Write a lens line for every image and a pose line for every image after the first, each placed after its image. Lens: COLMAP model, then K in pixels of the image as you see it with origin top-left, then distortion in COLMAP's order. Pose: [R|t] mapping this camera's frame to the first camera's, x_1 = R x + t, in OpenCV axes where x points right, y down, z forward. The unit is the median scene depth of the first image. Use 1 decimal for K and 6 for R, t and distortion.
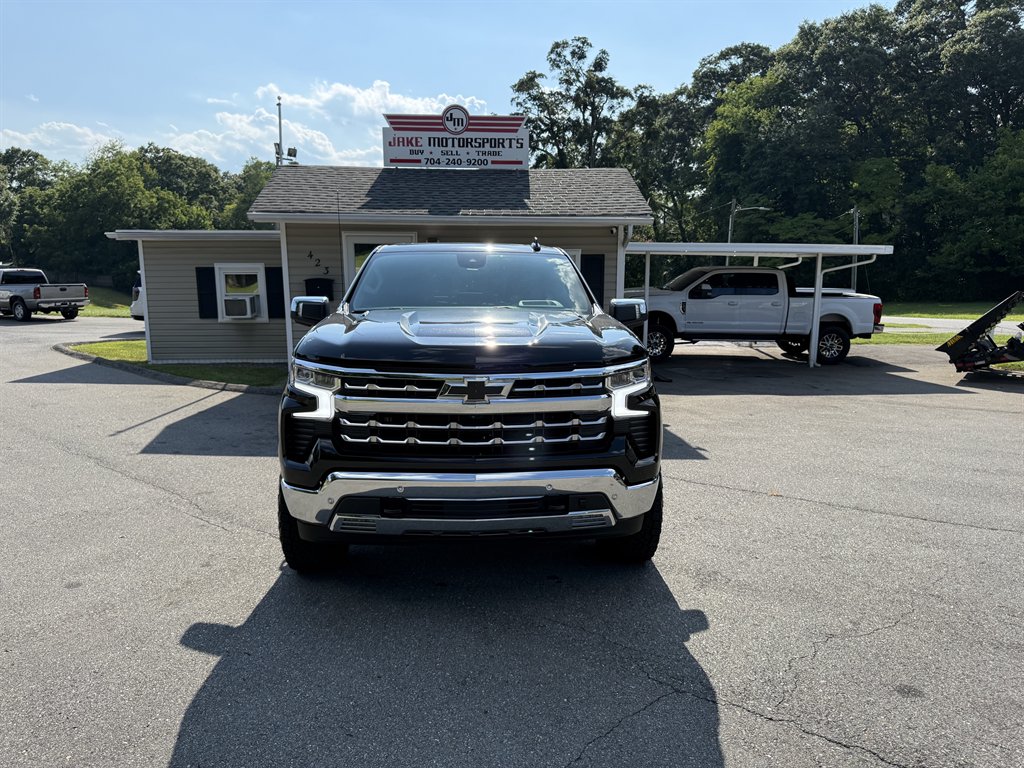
lens RADIAL K [[714.5, 0, 514.0], [0, 714.5, 388.6], [0, 0, 1]] dist [0.034508, -0.036304]
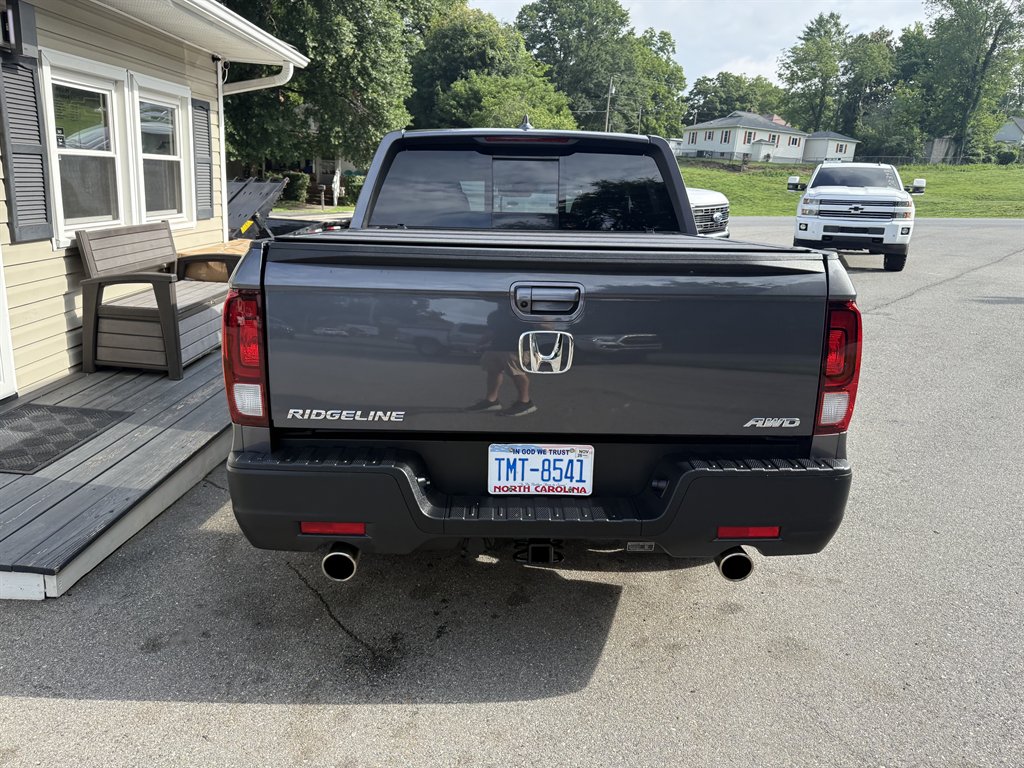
lens RADIAL K [[743.2, 0, 513.2], [0, 743.2, 377.4], [0, 0, 1]] dist [-0.009115, -0.002755]
pose [[0.050888, -0.244609, 0.968285, -0.268618], [0.115269, 0.964501, 0.237595, -0.047590], [-0.992030, 0.099522, 0.077278, 0.398779]]
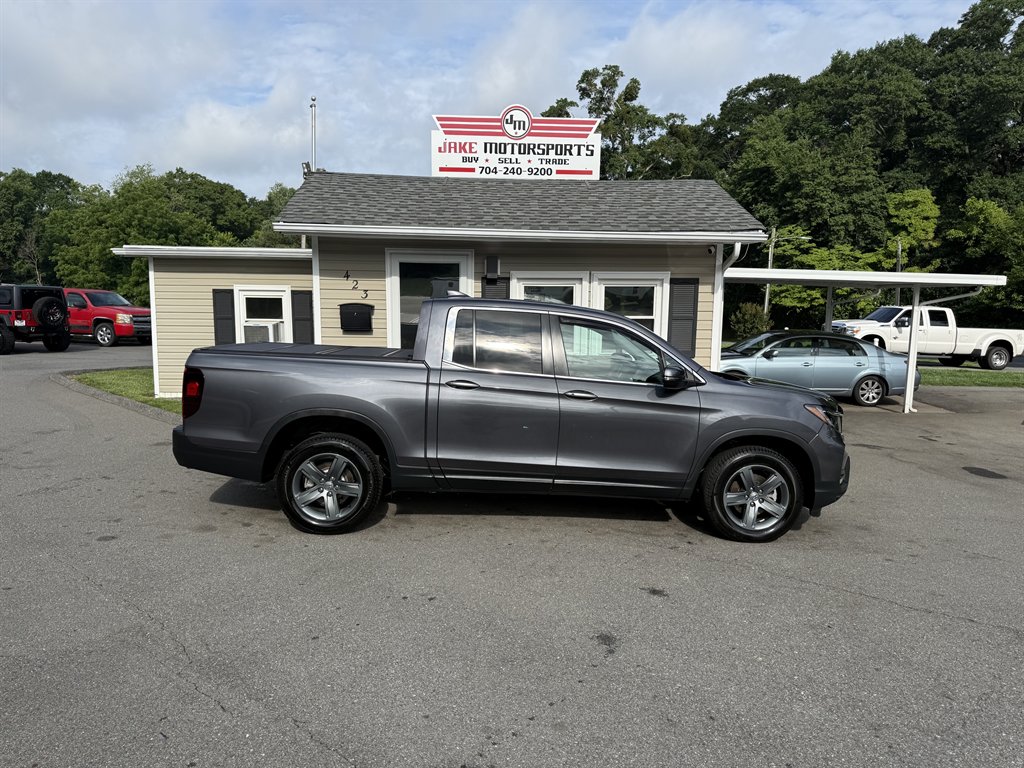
lens RADIAL K [[714.5, 0, 518.0], [0, 714.5, 380.1], [0, 0, 1]] dist [0.034508, -0.036304]
pose [[0.999699, 0.016356, -0.018275, -0.035864], [-0.017254, 0.998594, -0.050129, -0.013746], [0.017430, 0.050429, 0.998576, 0.094623]]
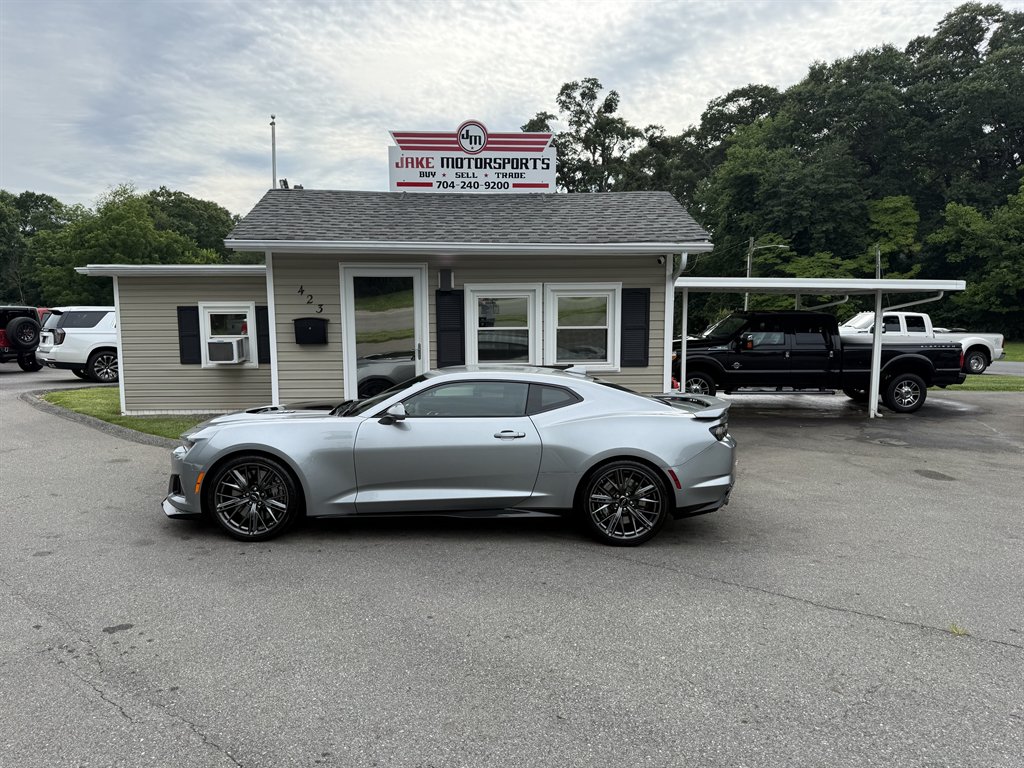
lens RADIAL K [[714.5, 0, 511.3], [0, 714.5, 387.4], [0, 0, 1]] dist [0.034508, -0.036304]
pose [[0.999911, -0.000757, -0.013289, -0.013846], [-0.000012, 0.998332, -0.057732, -0.012765], [0.013311, 0.057727, 0.998244, 0.090410]]
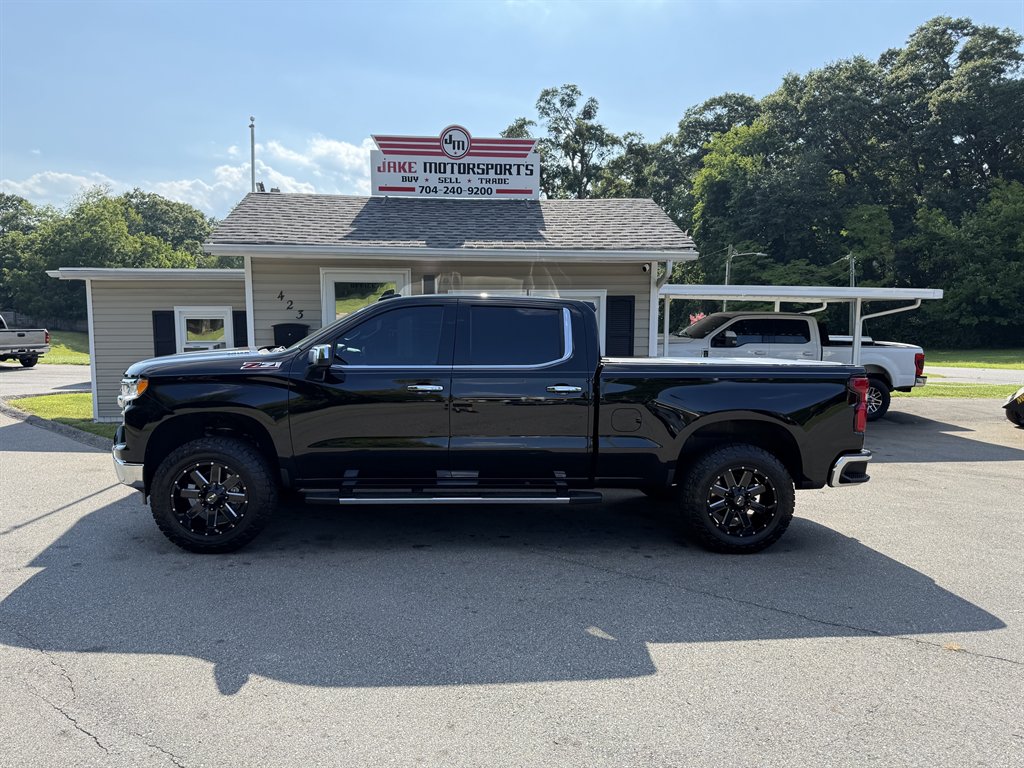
lens RADIAL K [[714.5, 0, 509.9], [0, 714.5, 386.6], [0, 0, 1]] dist [0.034508, -0.036304]
pose [[0.999881, 0.001230, 0.015390, -0.017632], [-0.000222, 0.997865, -0.065308, -0.015013], [-0.015437, 0.065297, 0.997746, 0.095149]]
